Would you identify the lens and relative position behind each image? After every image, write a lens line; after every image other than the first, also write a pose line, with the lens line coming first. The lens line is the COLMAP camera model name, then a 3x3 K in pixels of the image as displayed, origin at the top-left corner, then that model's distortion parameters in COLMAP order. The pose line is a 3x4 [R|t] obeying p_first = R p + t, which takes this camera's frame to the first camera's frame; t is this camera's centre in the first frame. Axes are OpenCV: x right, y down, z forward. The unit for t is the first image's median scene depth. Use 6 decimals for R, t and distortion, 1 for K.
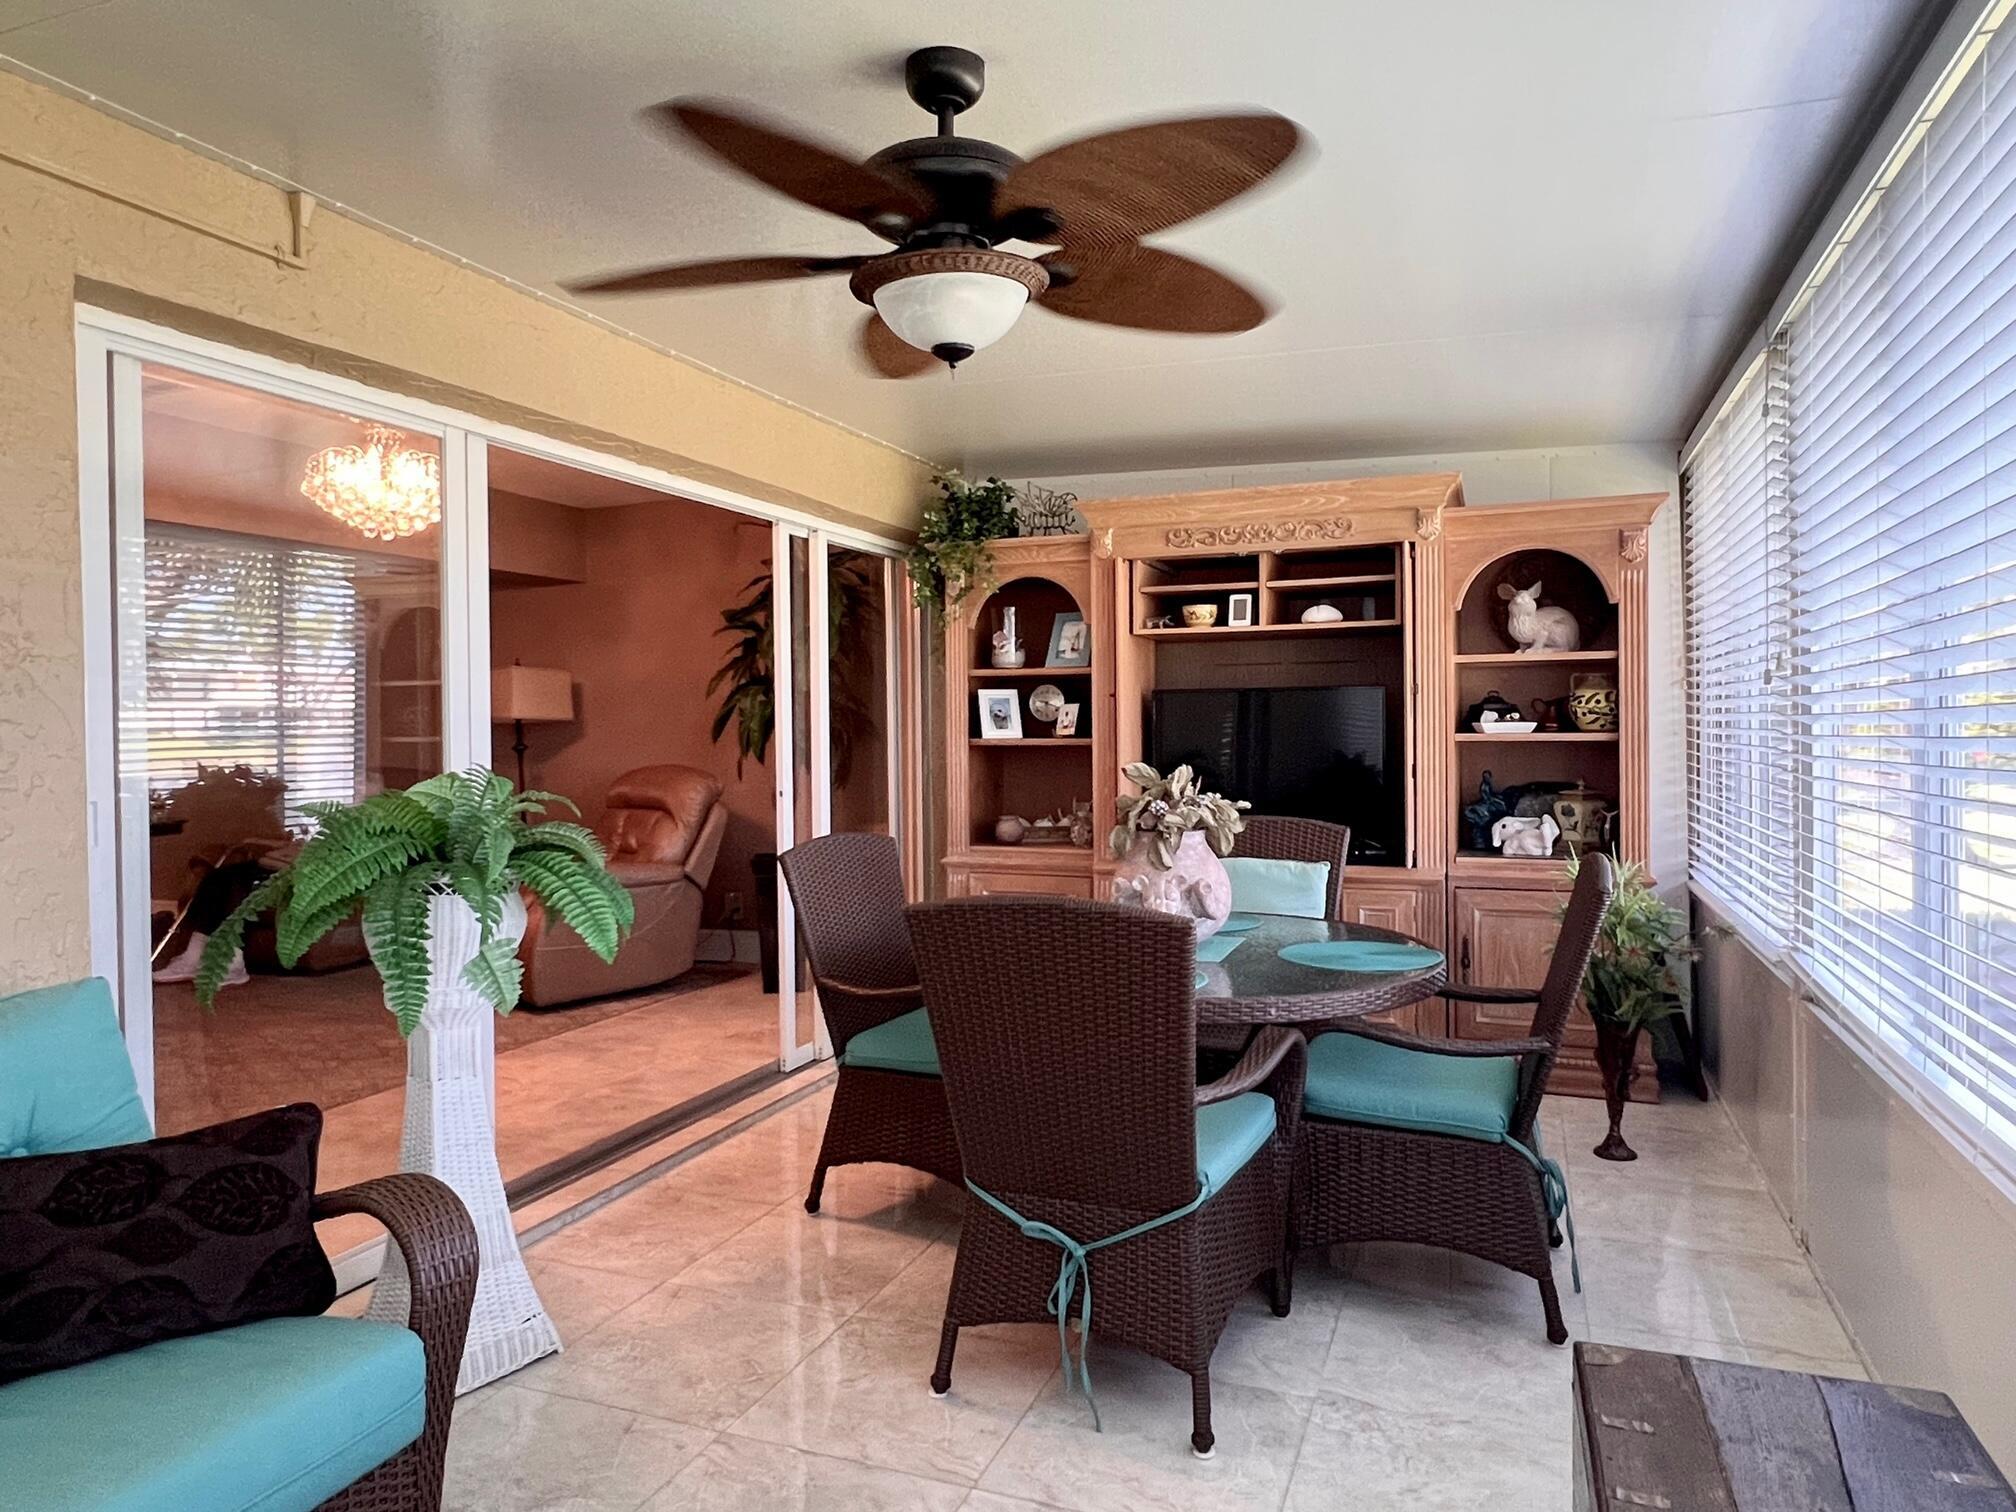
lens RADIAL K [[1238.0, 0, 1008.0], [0, 1238.0, 756.0], [0, 0, 1]] dist [-0.036746, 0.001236]
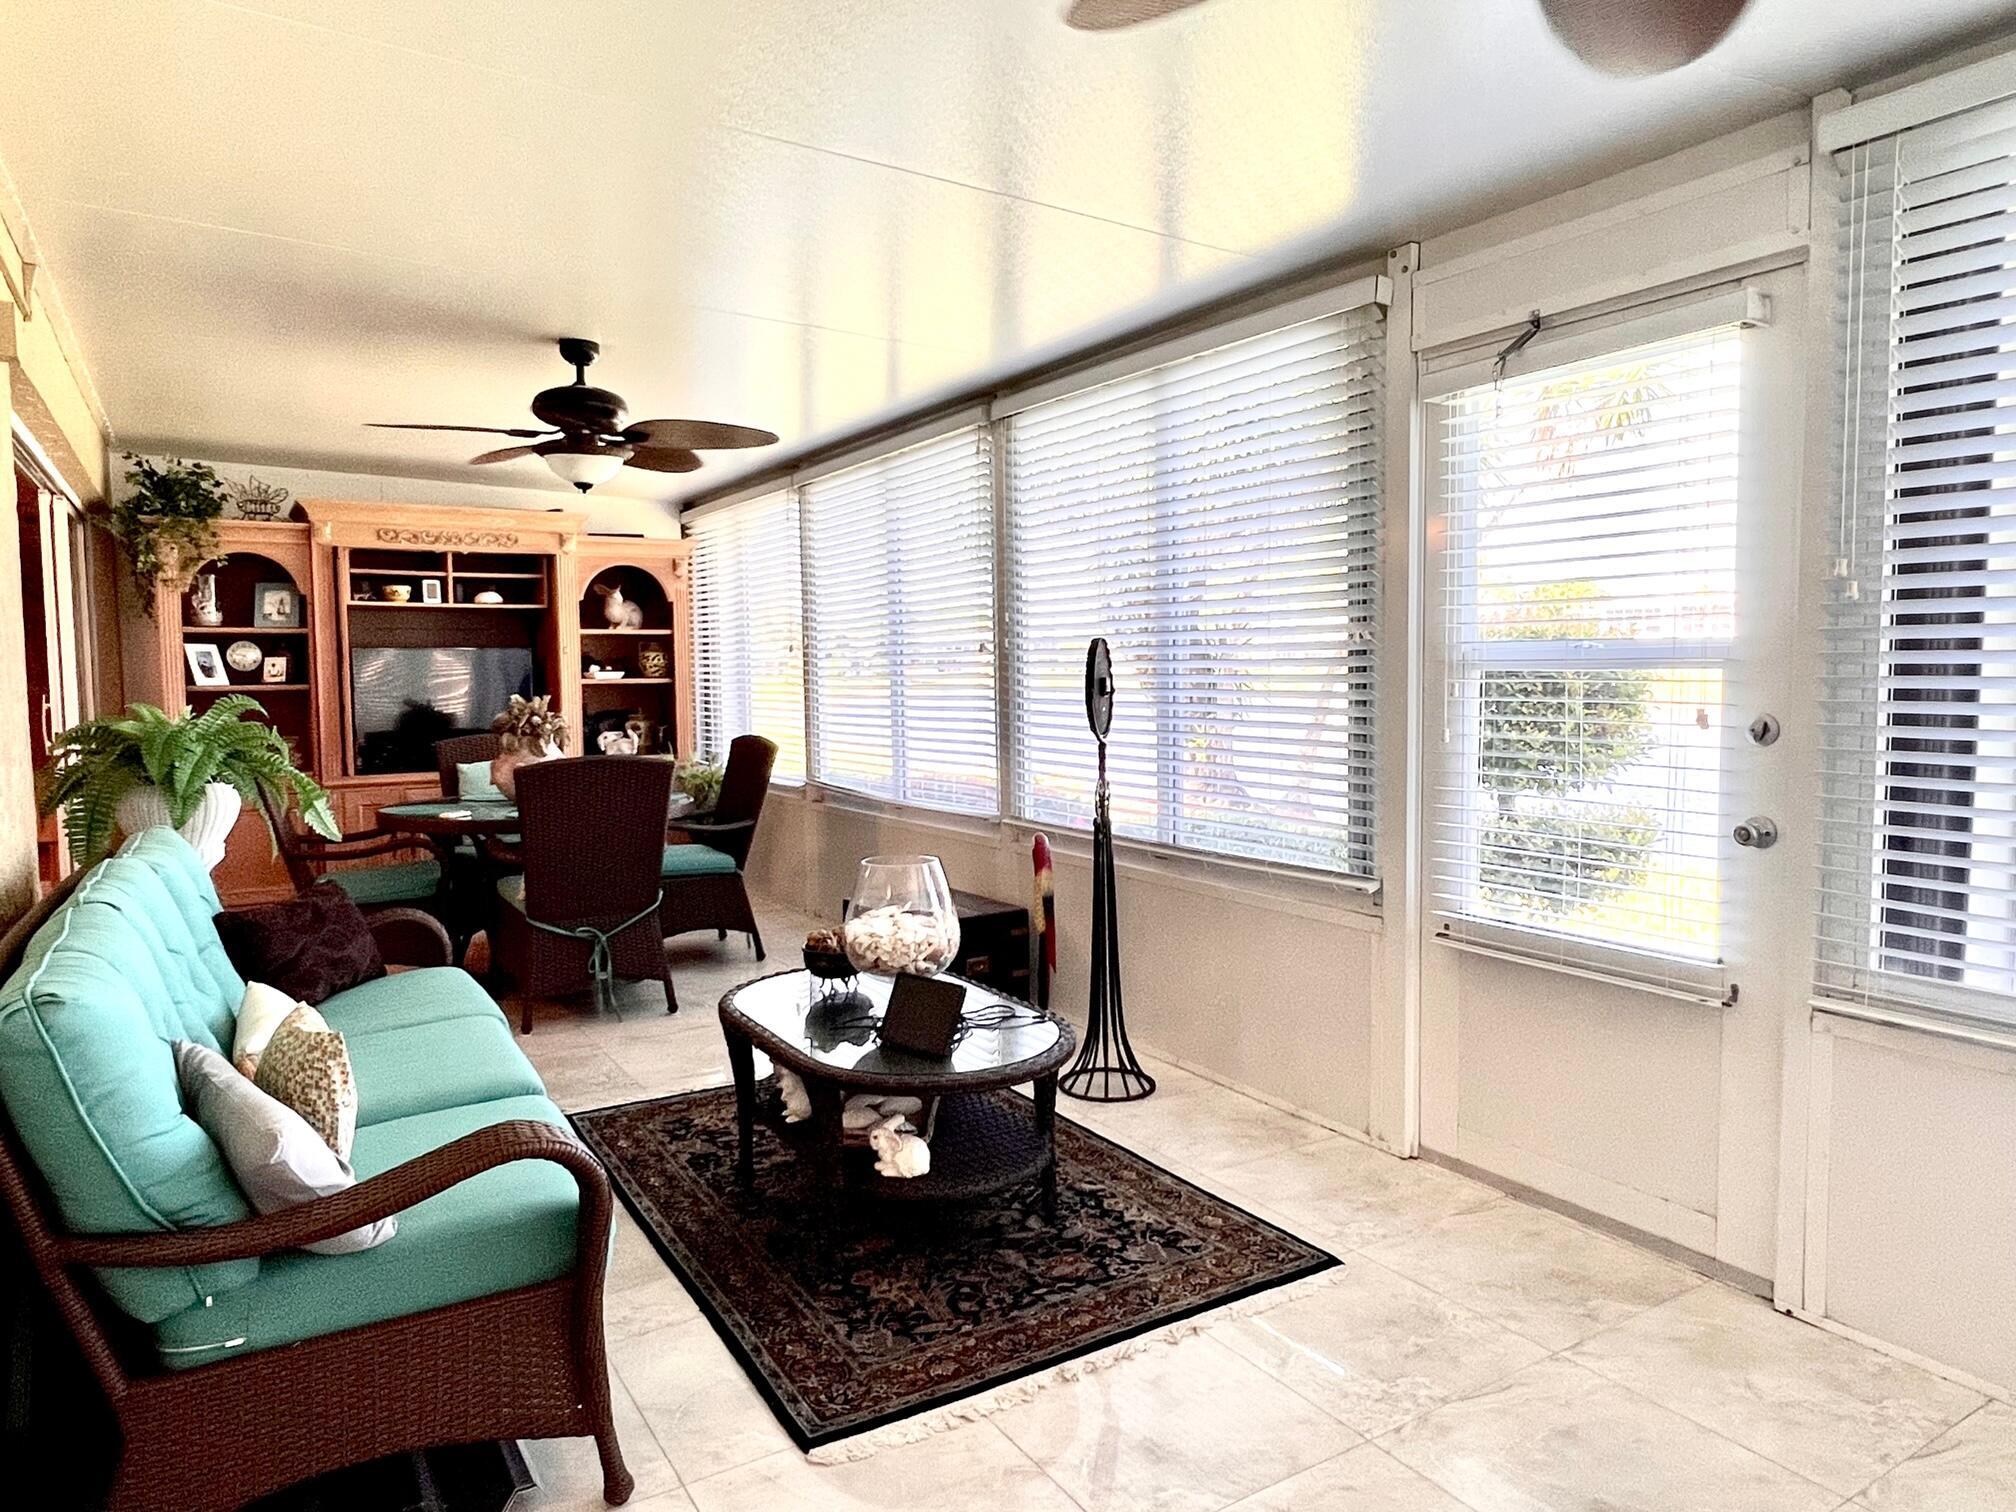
lens RADIAL K [[1238.0, 0, 1008.0], [0, 1238.0, 756.0], [0, 0, 1]] dist [-0.036746, 0.001236]
pose [[0.572264, -0.050334, 0.818523, -0.575194], [0.022508, 0.998703, 0.045678, 0.018652], [-0.819760, -0.007716, 0.572655, -0.323167]]
